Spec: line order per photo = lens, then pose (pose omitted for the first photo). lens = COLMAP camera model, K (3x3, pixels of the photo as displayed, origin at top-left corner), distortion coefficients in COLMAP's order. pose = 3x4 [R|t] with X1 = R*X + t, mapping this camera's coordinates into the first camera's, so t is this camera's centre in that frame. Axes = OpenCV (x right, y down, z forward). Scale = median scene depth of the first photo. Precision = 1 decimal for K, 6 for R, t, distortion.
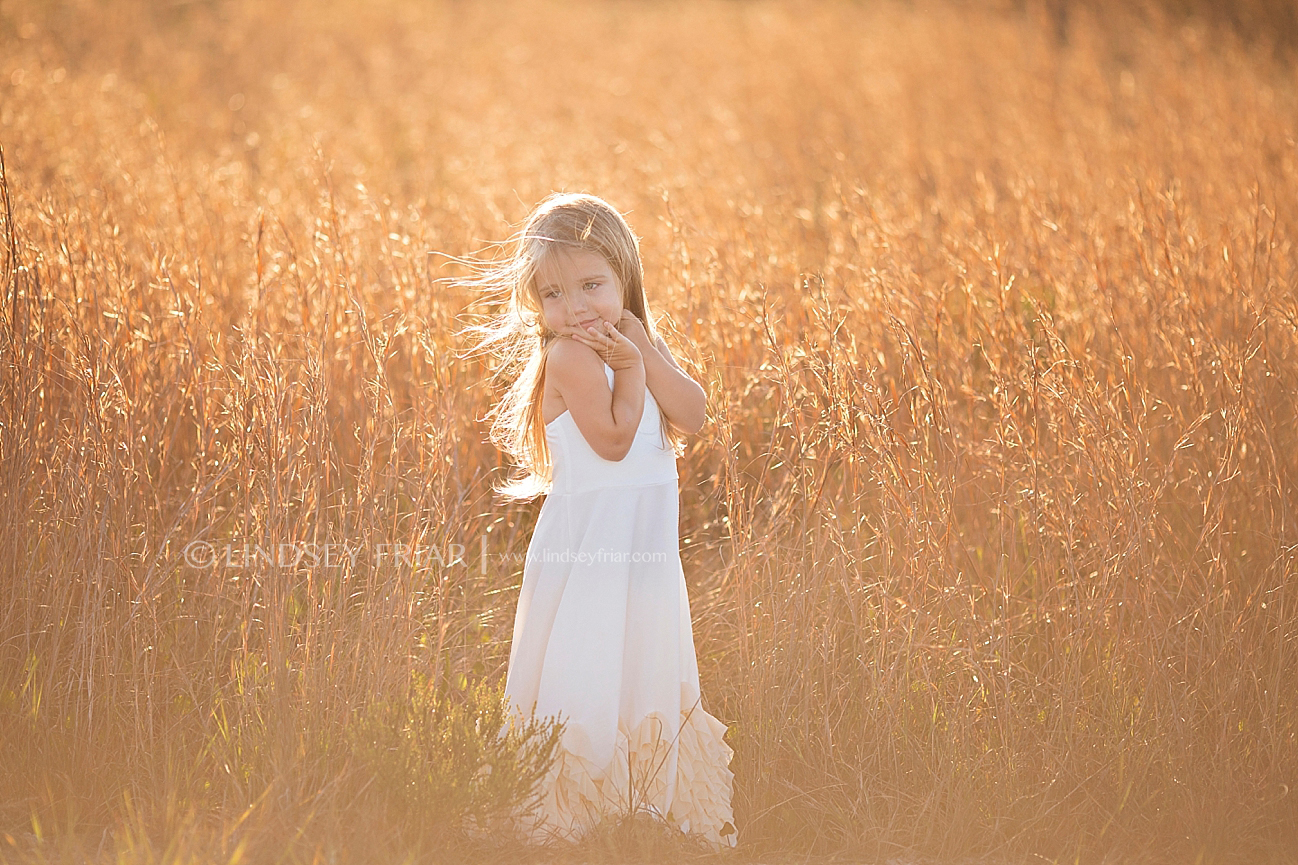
lens RADIAL K [[4962.5, 0, 649.0], [0, 4962.5, 432.5], [0, 0, 1]] dist [0.046891, 0.936721]
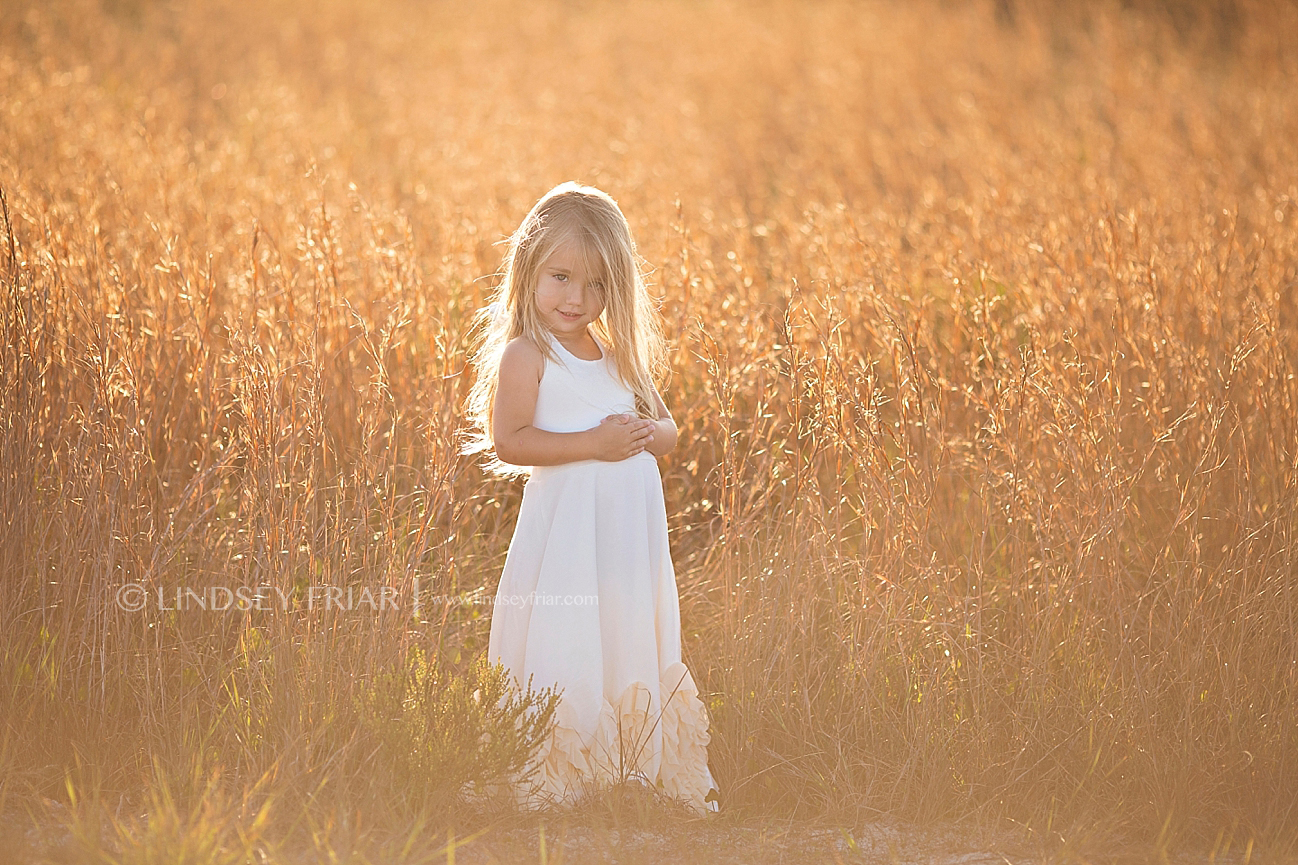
lens RADIAL K [[5286.7, 0, 649.0], [0, 5286.7, 432.5], [0, 0, 1]] dist [0.212475, 2.577439]
pose [[0.999582, 0.002070, 0.028841, -0.030427], [-0.002208, 0.999986, 0.004740, -0.002344], [-0.028831, -0.004802, 0.999573, -0.121739]]
